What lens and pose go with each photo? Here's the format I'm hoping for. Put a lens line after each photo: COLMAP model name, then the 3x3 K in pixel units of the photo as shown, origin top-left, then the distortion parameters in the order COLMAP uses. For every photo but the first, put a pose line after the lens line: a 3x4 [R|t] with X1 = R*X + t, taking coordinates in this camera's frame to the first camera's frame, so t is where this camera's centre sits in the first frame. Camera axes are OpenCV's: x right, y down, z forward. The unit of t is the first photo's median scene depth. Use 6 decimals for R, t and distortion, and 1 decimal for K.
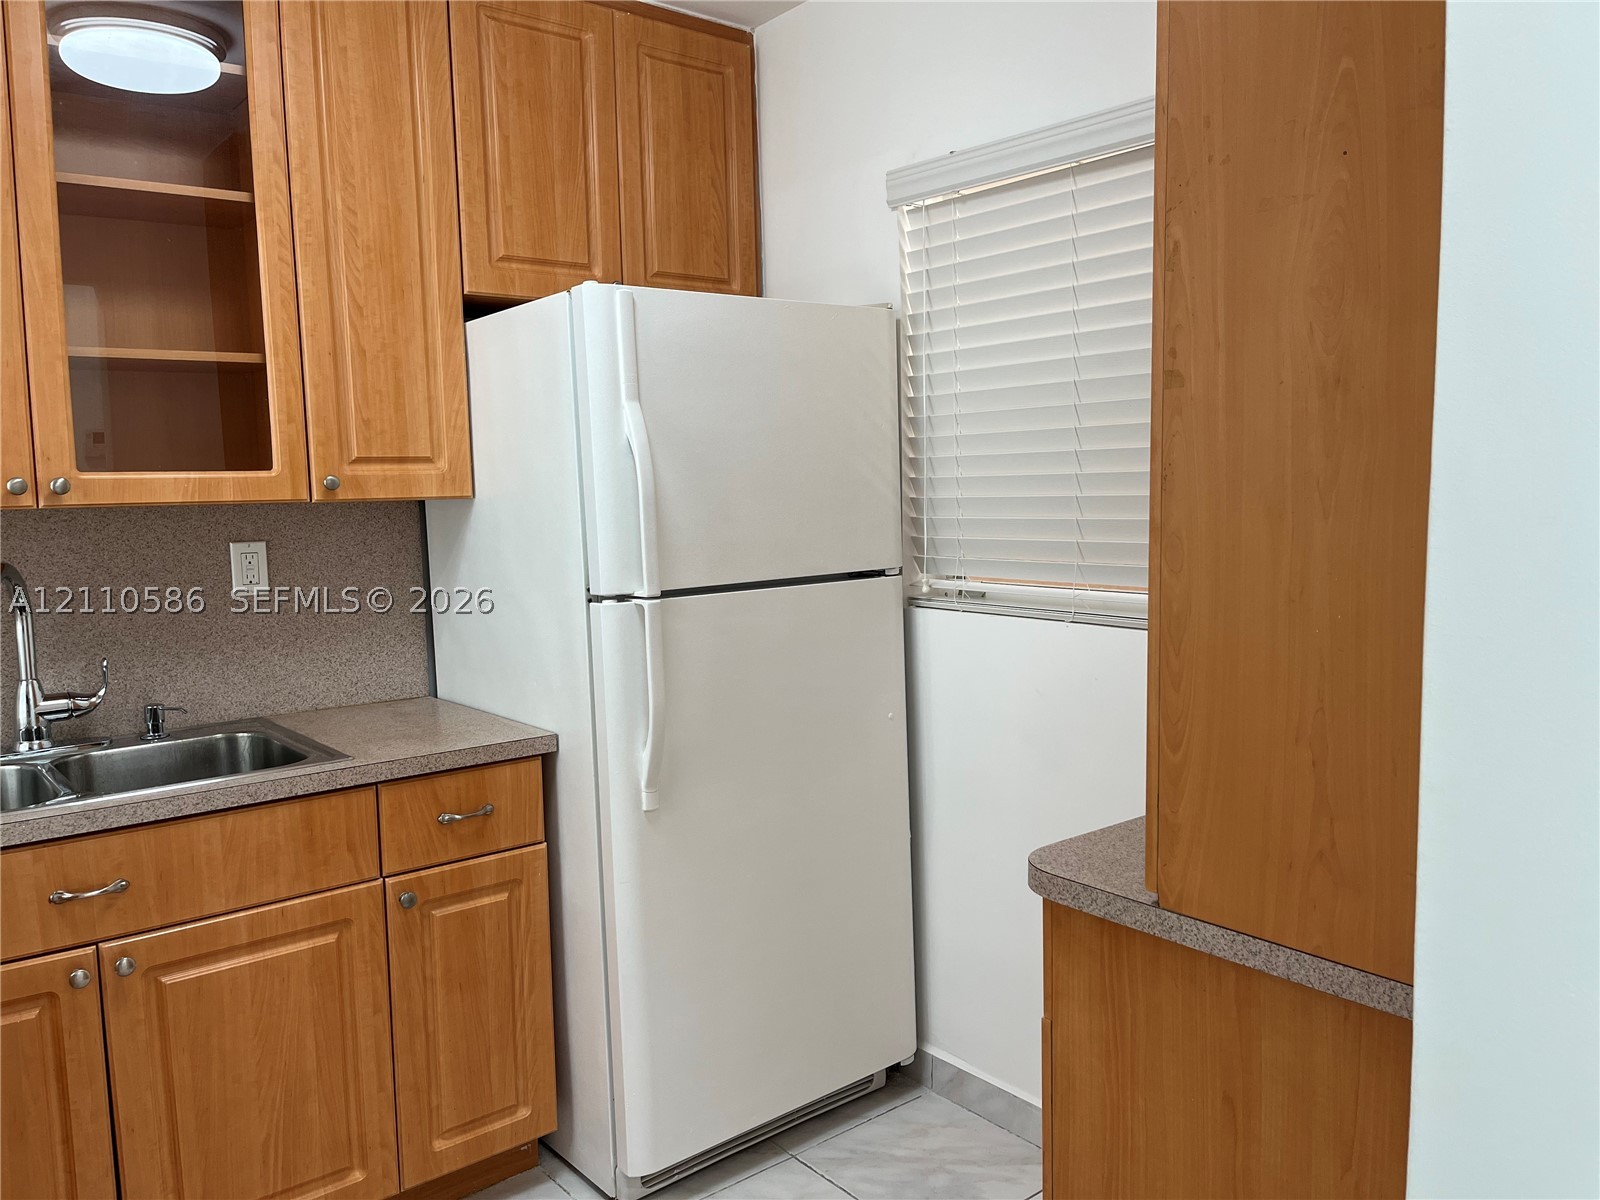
lens RADIAL K [[1208.4, 0, 794.4], [0, 1208.4, 603.0], [0, 0, 1]] dist [0.069680, -0.089933]
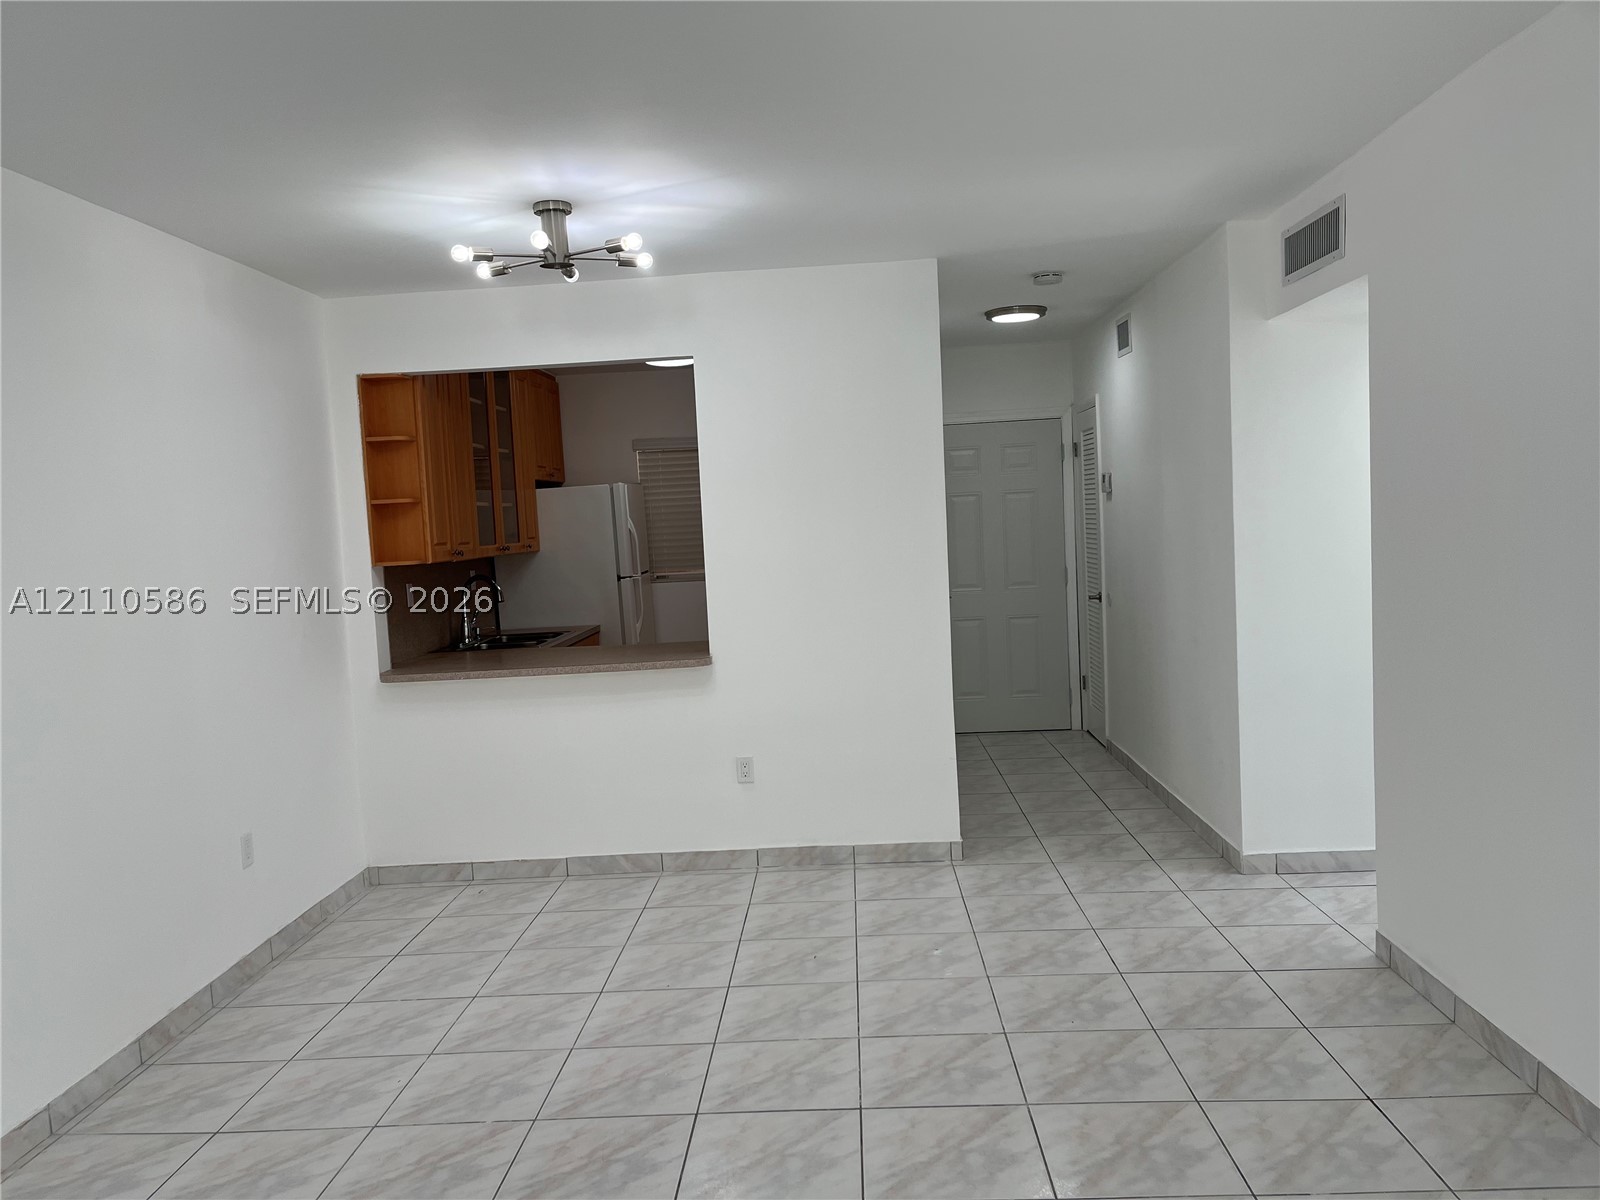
lens RADIAL K [[1208.4, 0, 789.3], [0, 1208.4, 597.9], [0, 0, 1]] dist [0.069680, -0.089933]
pose [[0.656365, -0.061031, 0.751971, -2.050027], [0.109876, 0.993828, -0.015246, 0.130960], [-0.746399, 0.092631, 0.659020, -1.294211]]
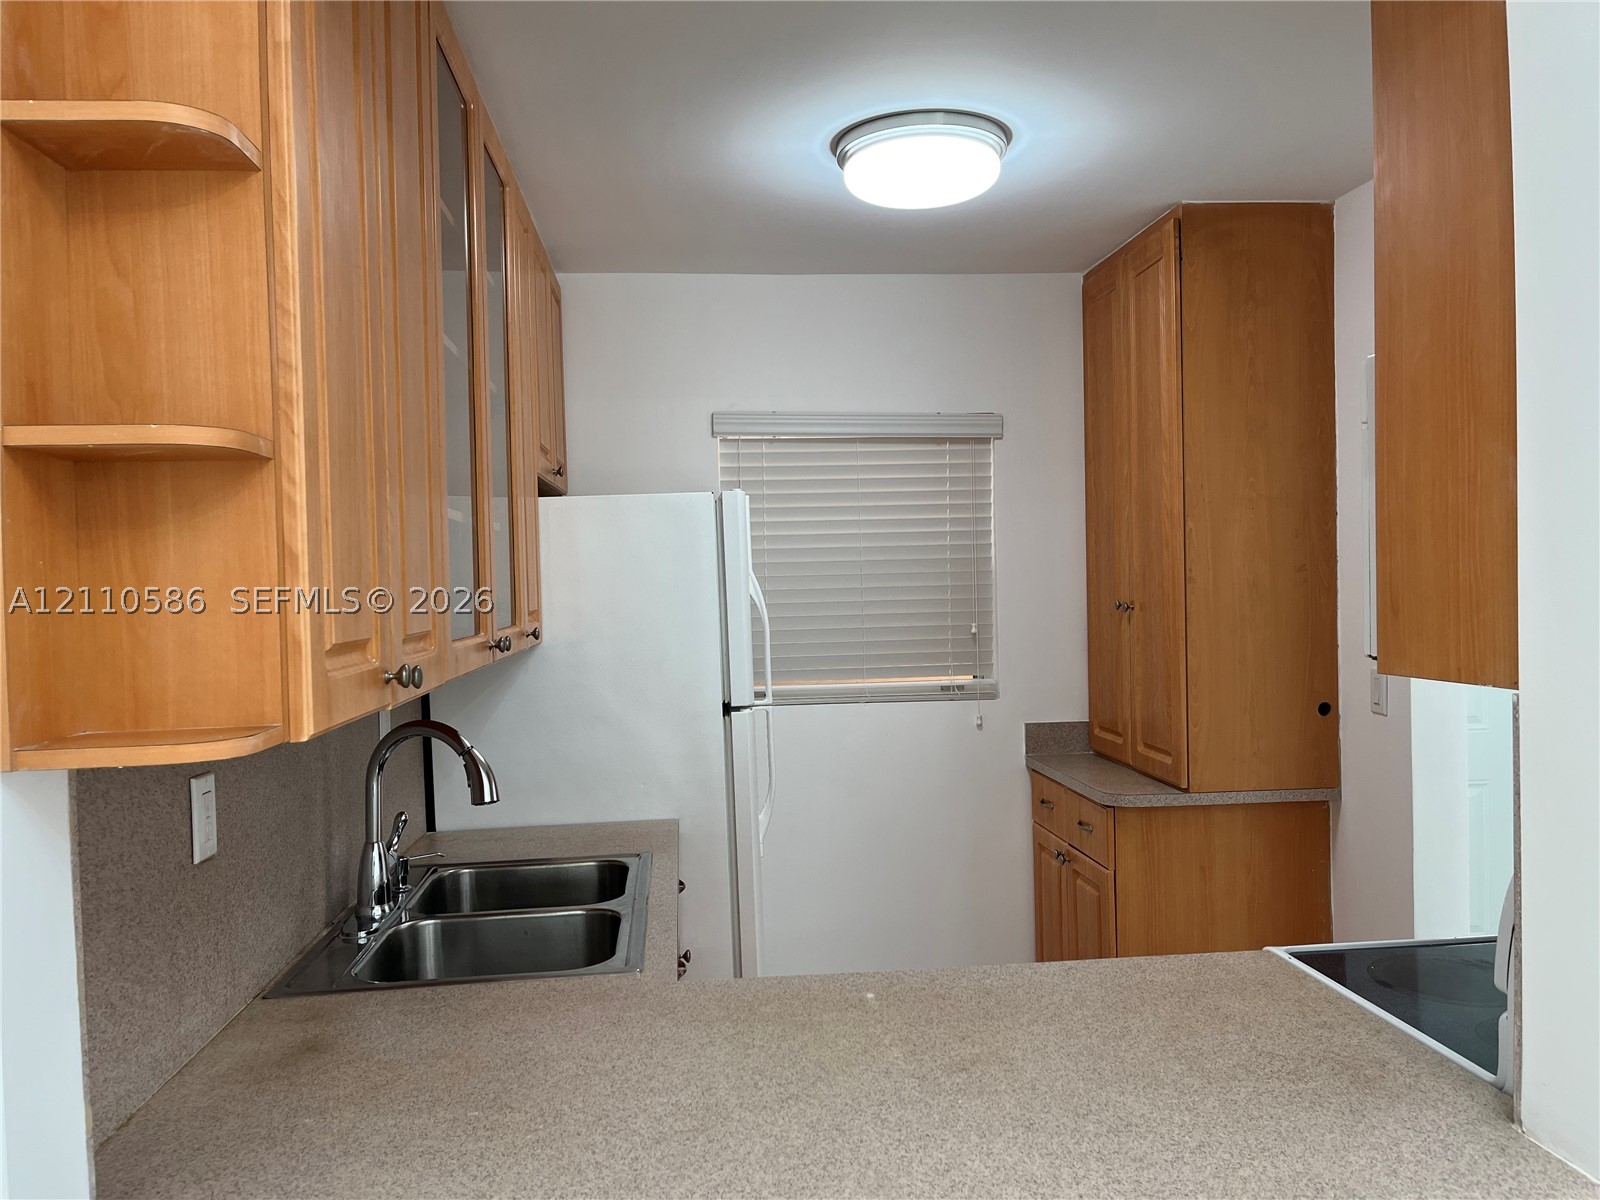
lens RADIAL K [[1208.4, 0, 800.3], [0, 1208.4, 598.5], [0, 0, 1]] dist [0.069680, -0.089933]
pose [[0.544804, -0.004664, 0.838550, -1.150713], [0.095985, 0.993759, -0.056833, -0.039463], [-0.833052, 0.111451, 0.541852, 0.149934]]
